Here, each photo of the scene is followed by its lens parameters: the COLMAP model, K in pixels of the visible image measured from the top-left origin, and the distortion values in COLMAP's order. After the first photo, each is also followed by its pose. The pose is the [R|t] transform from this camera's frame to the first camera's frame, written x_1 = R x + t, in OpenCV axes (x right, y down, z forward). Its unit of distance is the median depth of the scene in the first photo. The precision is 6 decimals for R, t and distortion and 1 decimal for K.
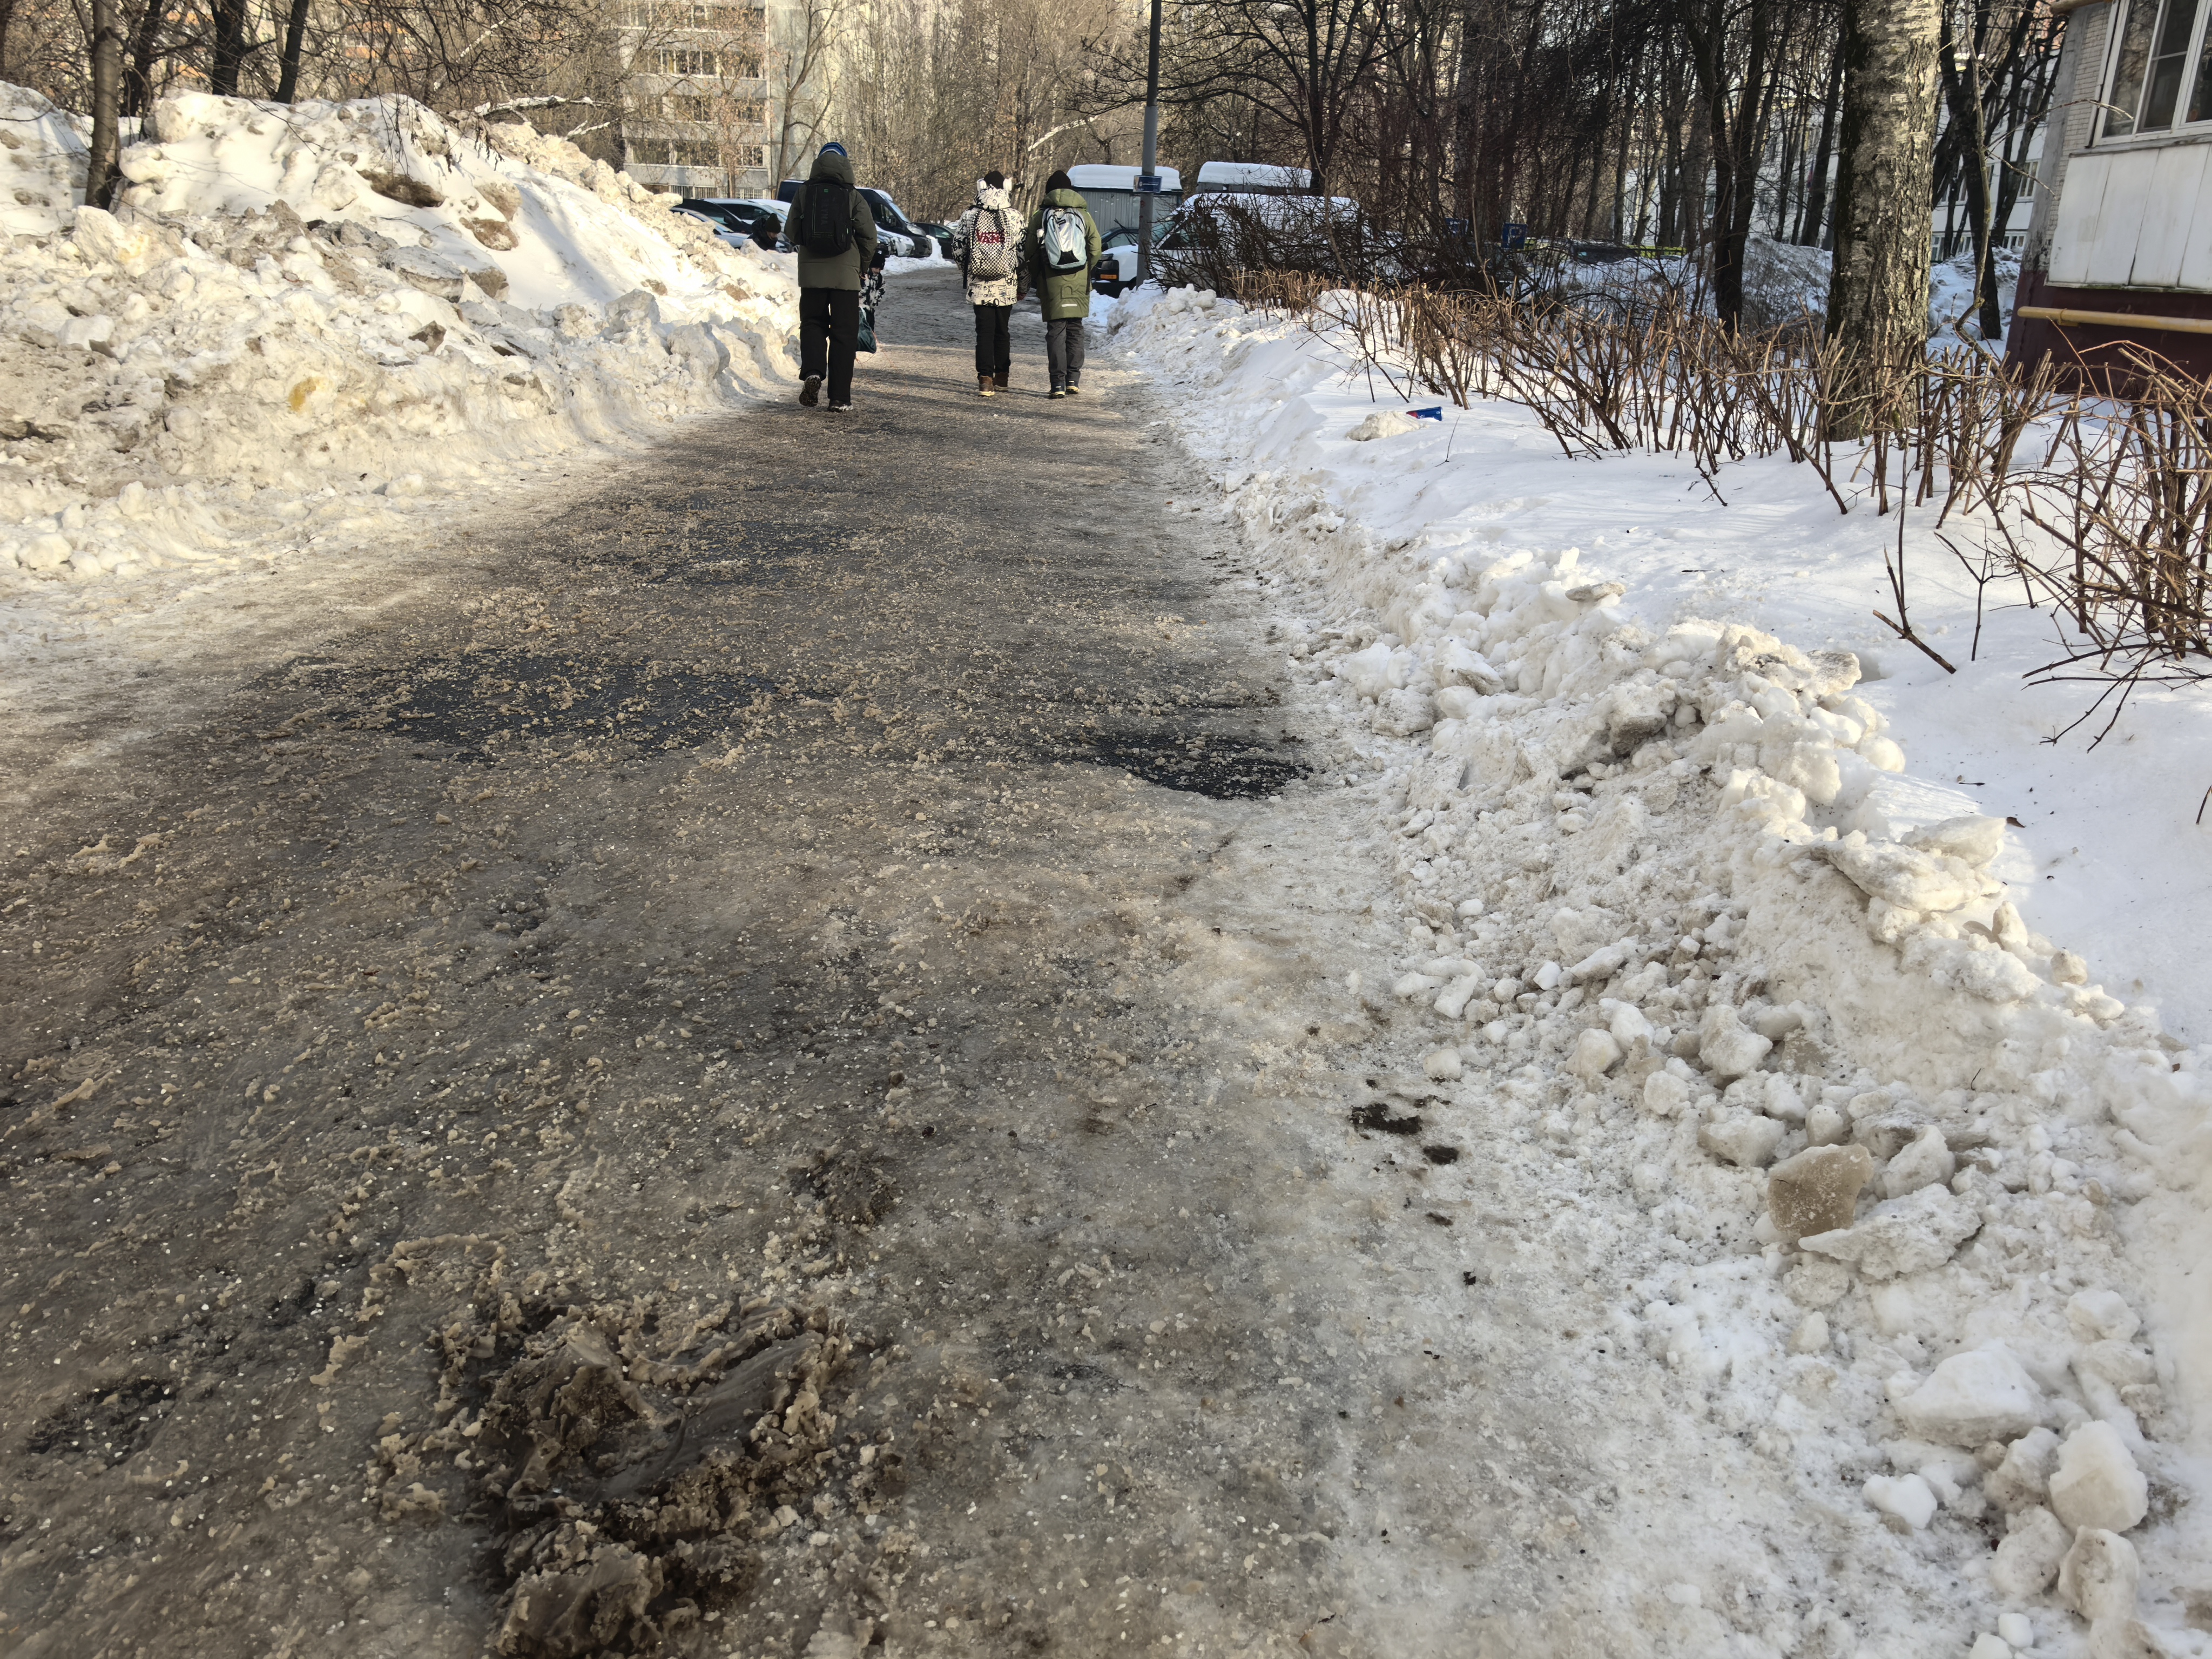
lens RADIAL K [[1739.9, 0, 1111.0], [0, 1739.9, 807.5], [0, 0, 1]] dist [0.014125, -0.015201]
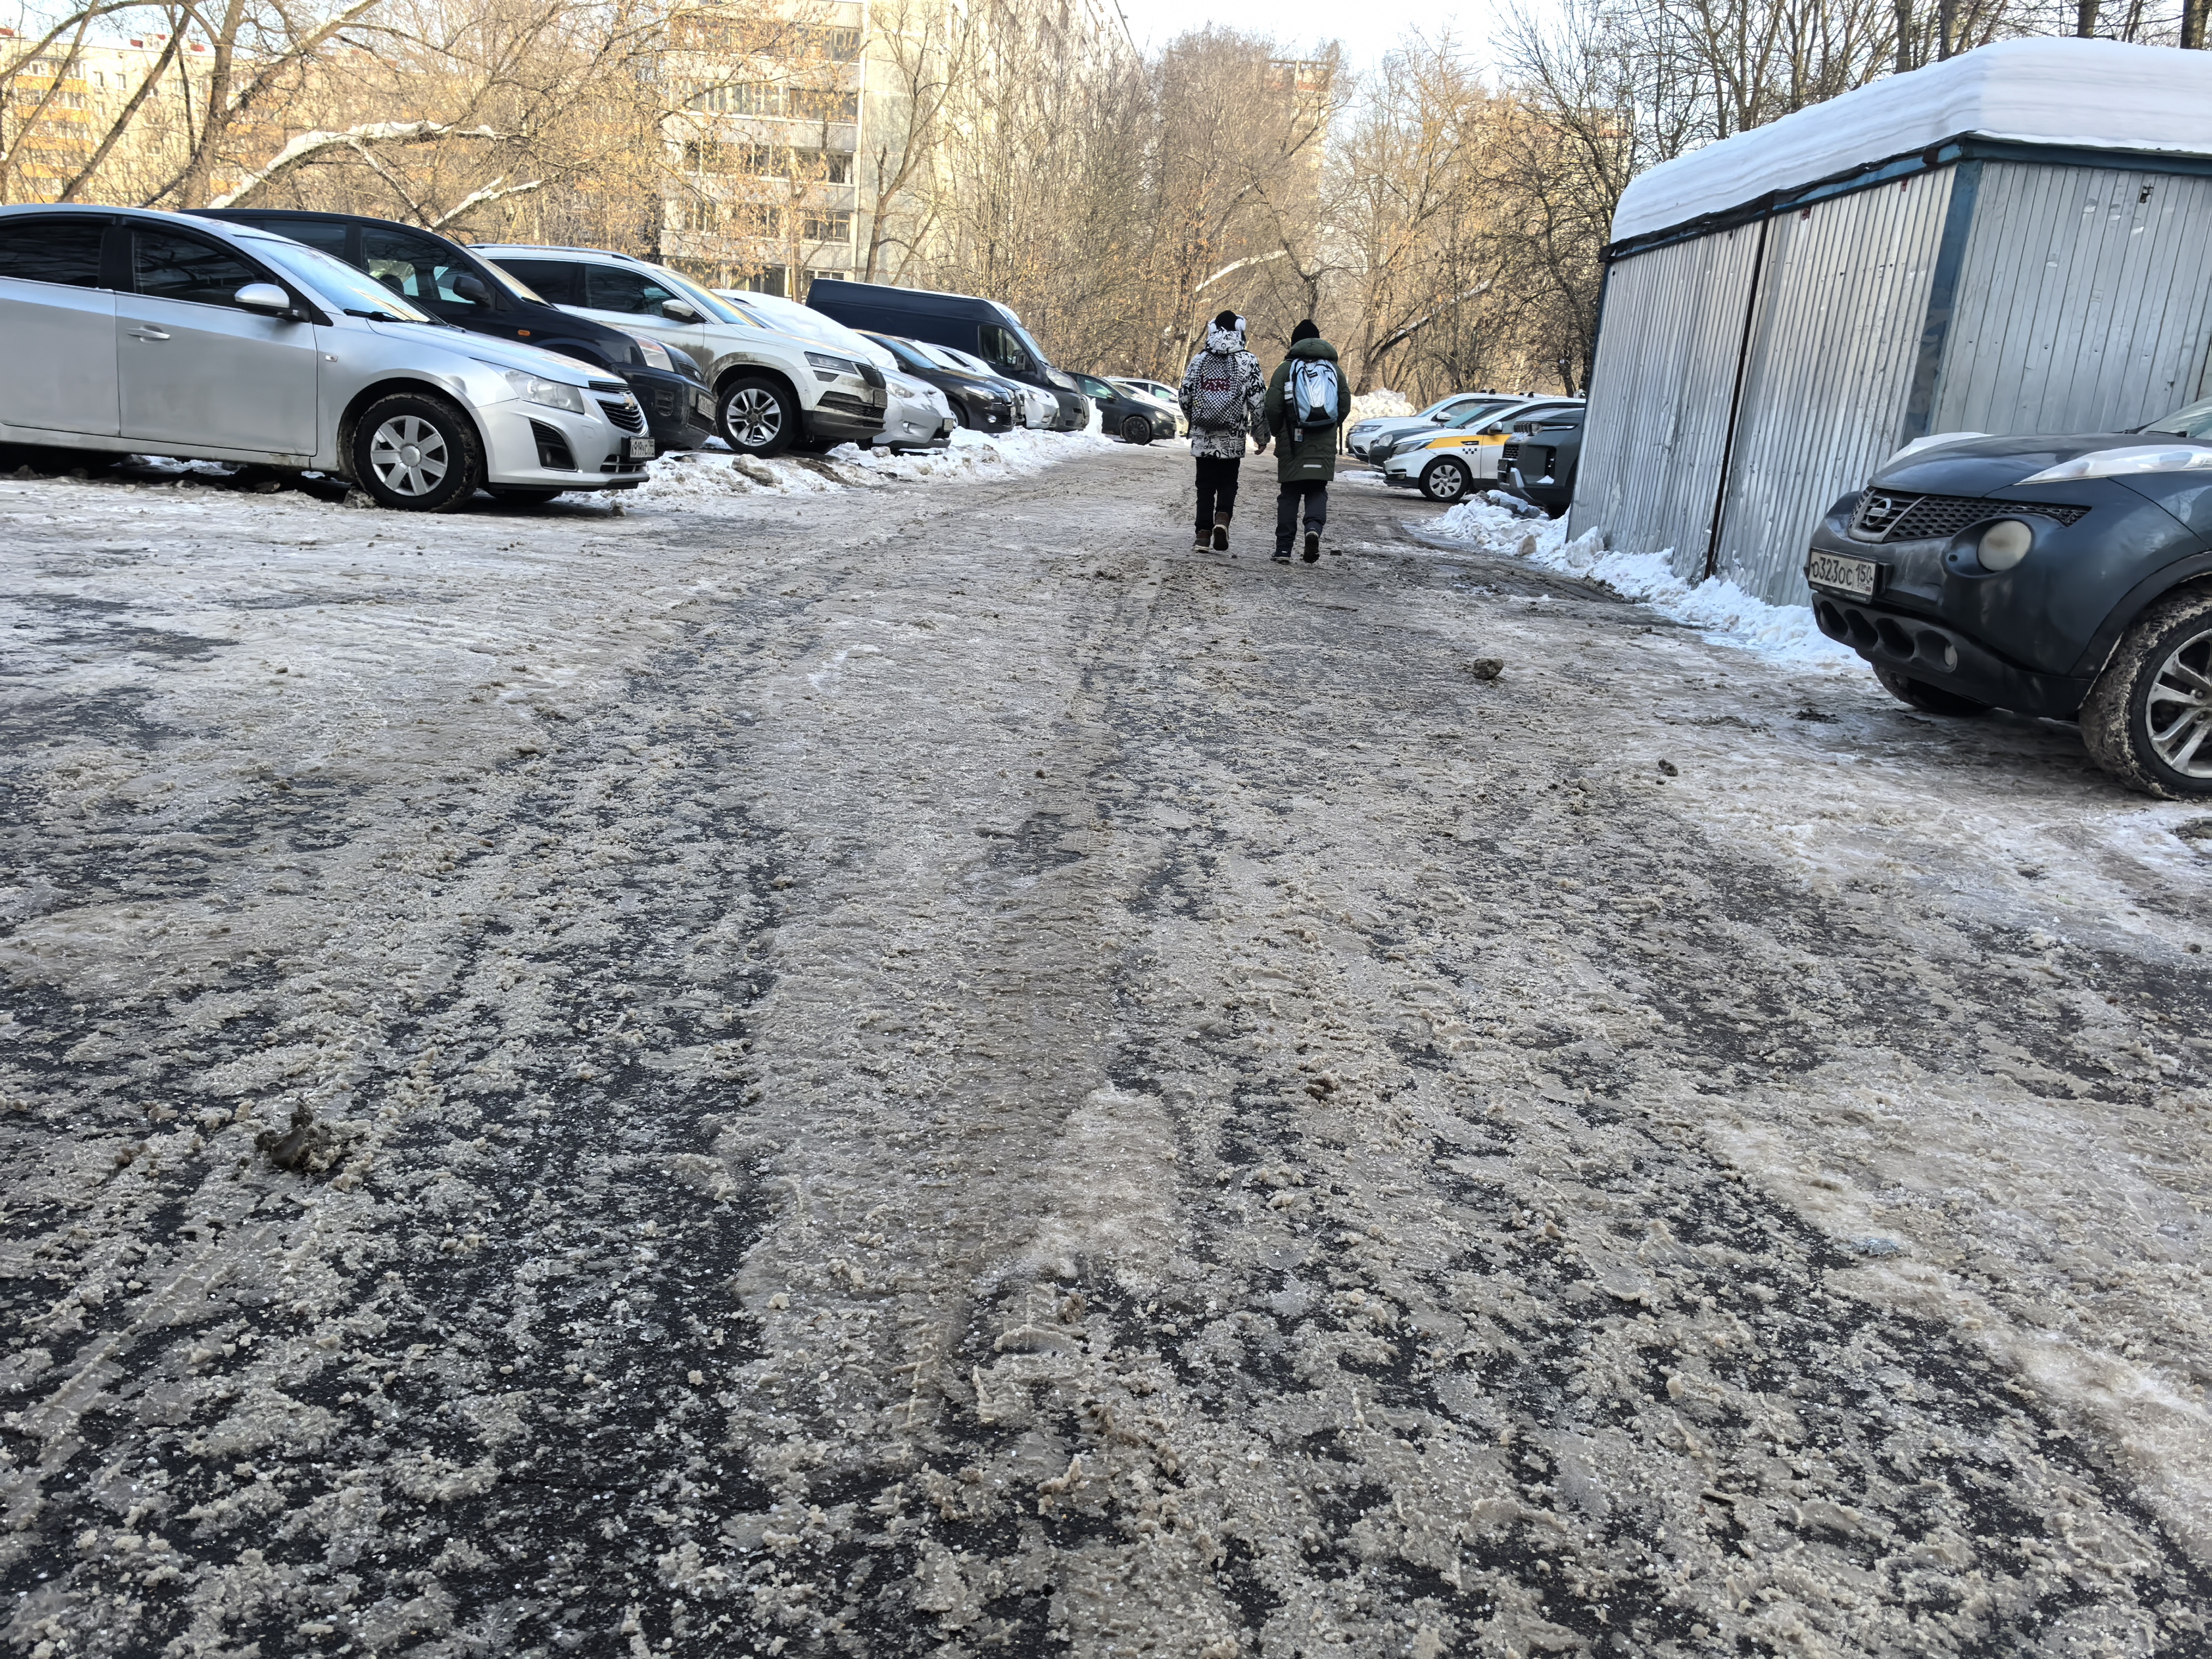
lens RADIAL K [[1792.8, 0, 1150.7], [0, 1792.8, 837.1], [0, 0, 1]] dist [0.044998, -0.095598]
pose [[0.998300, 0.051535, -0.027239, -0.060661], [-0.053589, 0.995269, -0.081037, -0.145278], [0.022934, 0.082359, 0.996339, 0.451427]]
